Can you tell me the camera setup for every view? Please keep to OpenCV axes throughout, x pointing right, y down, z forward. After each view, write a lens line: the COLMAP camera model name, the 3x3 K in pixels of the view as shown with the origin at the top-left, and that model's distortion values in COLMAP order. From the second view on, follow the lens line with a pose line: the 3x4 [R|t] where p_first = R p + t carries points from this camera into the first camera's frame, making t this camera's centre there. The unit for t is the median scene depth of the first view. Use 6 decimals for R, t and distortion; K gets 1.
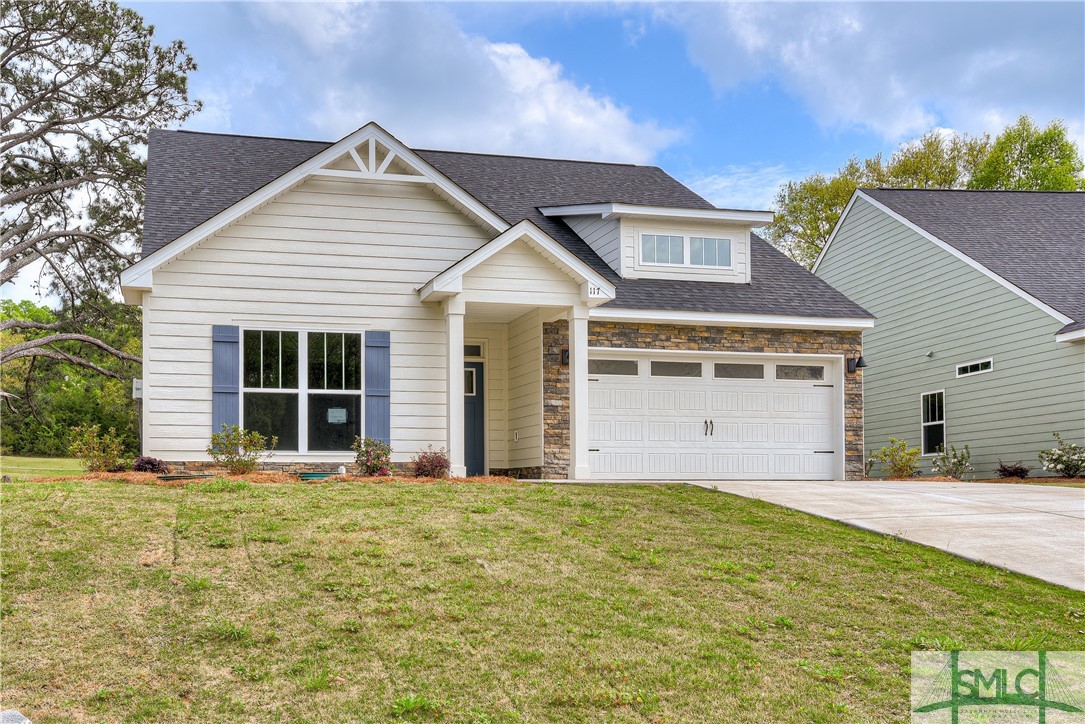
lens RADIAL K [[1057.4, 0, 422.2], [0, 1057.4, 461.7], [0, 0, 1]] dist [0.013533, 0.015323]
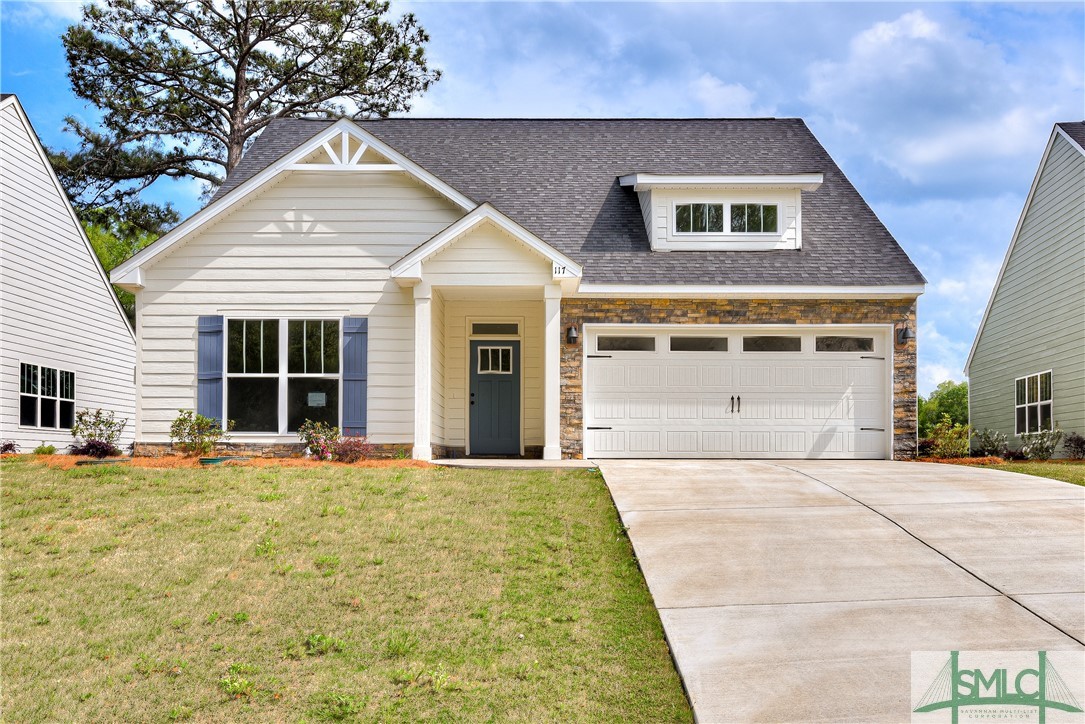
lens RADIAL K [[1107.0, 0, 545.2], [0, 1107.0, 421.5], [0, 0, 1]] dist [0.022158, 0.011872]
pose [[0.972062, -0.001134, -0.234720, 0.352365], [0.001642, 0.999997, 0.001972, -0.020002], [0.234717, -0.002302, 0.972061, -0.012514]]
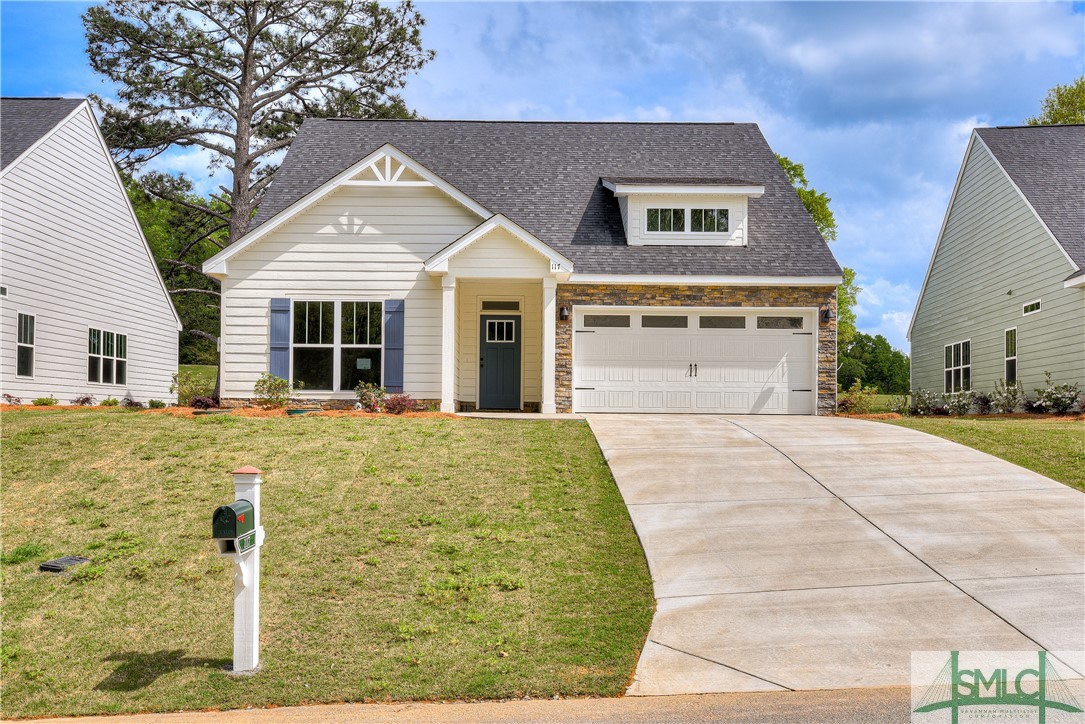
lens RADIAL K [[1150.2, 0, 538.3], [0, 1150.2, 363.9], [0, 0, 1]] dist [0.048997, 0.000694]
pose [[0.975527, 0.002874, -0.219859, 0.402224], [-0.004388, 0.999970, -0.006400, -0.031246], [0.219834, 0.007208, 0.975511, -0.325503]]
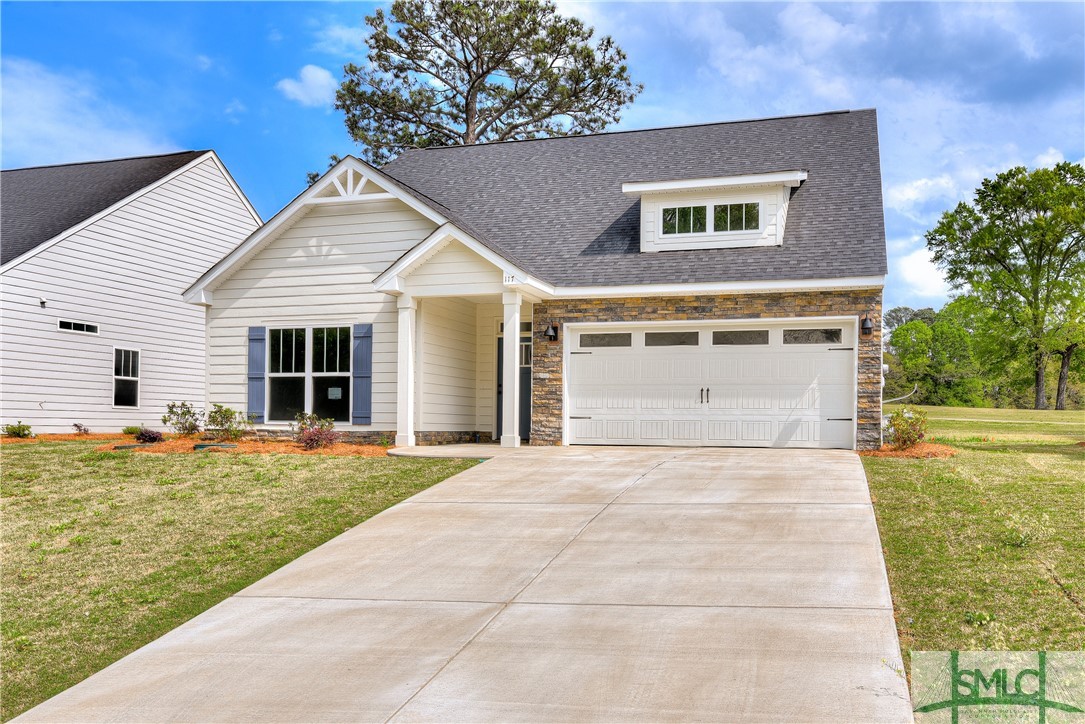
lens RADIAL K [[990.9, 0, 544.5], [0, 990.9, 411.5], [0, 0, 1]] dist [-0.000877, 0.007873]
pose [[0.849579, 0.004023, -0.527446, 0.666599], [0.008106, 0.999753, 0.020682, -0.039258], [0.527399, -0.021847, 0.849337, 0.117572]]
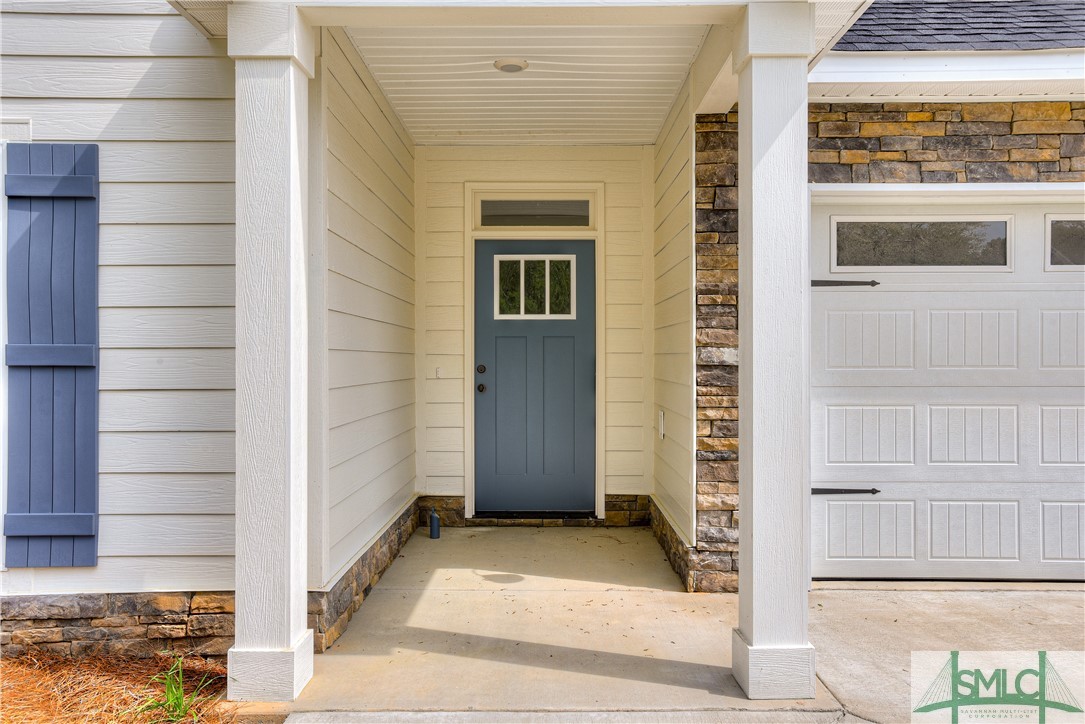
lens RADIAL K [[862.6, 0, 542.5], [0, 862.6, 362.0], [0, 0, 1]] dist [0.011726, 0.005944]
pose [[0.968058, 0.006885, -0.250632, 0.134156], [0.004176, 0.999041, 0.043574, -0.065514], [0.250692, -0.043229, 0.967101, 0.715182]]
